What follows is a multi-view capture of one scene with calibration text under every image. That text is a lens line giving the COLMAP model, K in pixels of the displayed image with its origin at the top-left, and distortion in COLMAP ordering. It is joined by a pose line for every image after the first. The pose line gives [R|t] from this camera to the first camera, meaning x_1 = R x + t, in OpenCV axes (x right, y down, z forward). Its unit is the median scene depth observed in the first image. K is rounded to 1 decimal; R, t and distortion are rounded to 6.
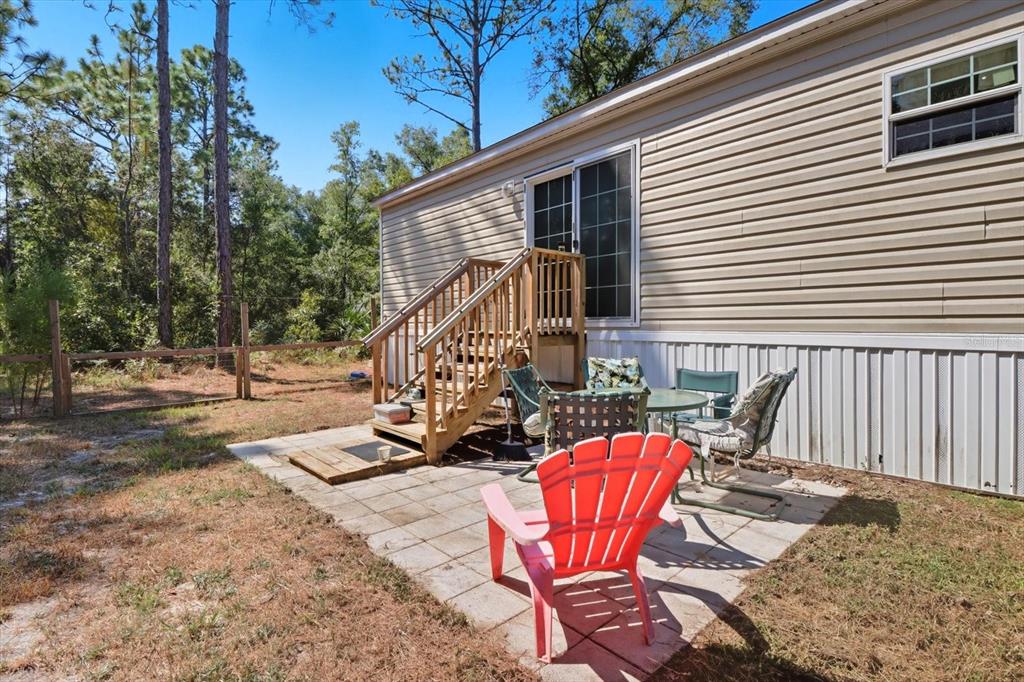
lens RADIAL K [[493.8, 0, 514.4], [0, 493.8, 324.1], [0, 0, 1]] dist [-0.000901, -0.000632]
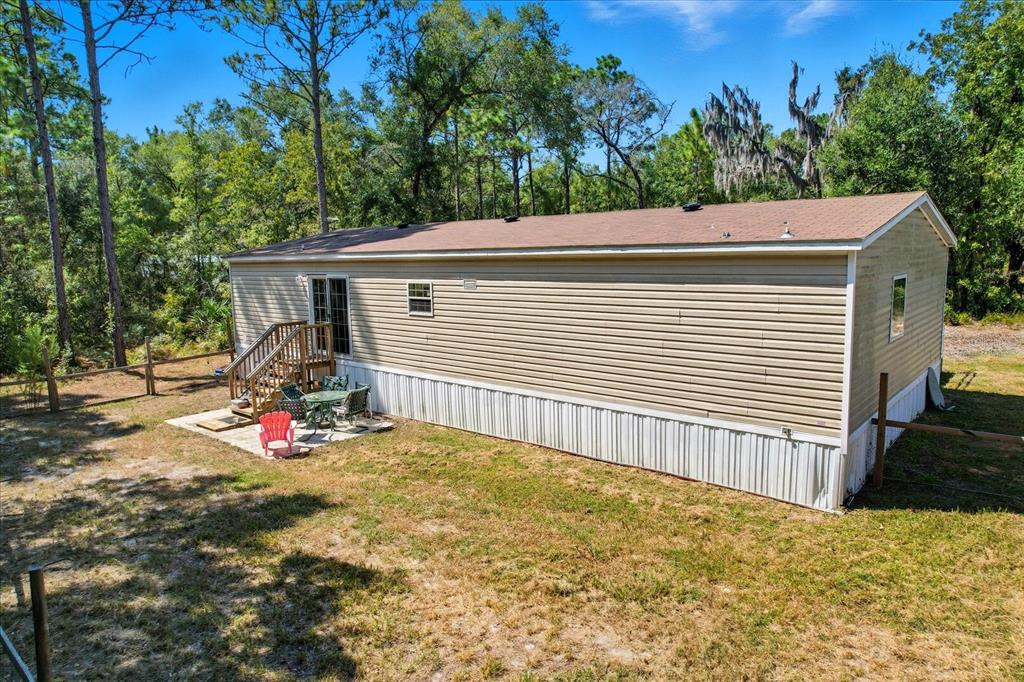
lens RADIAL K [[656.8, 0, 512.0], [0, 656.8, 341.0], [0, 0, 1]] dist [-0.044397, -0.001115]
pose [[0.992336, -0.032962, 0.119095, 0.669148], [0.017447, 0.991485, 0.129044, -0.484647], [-0.122334, -0.125977, 0.984461, -2.130188]]
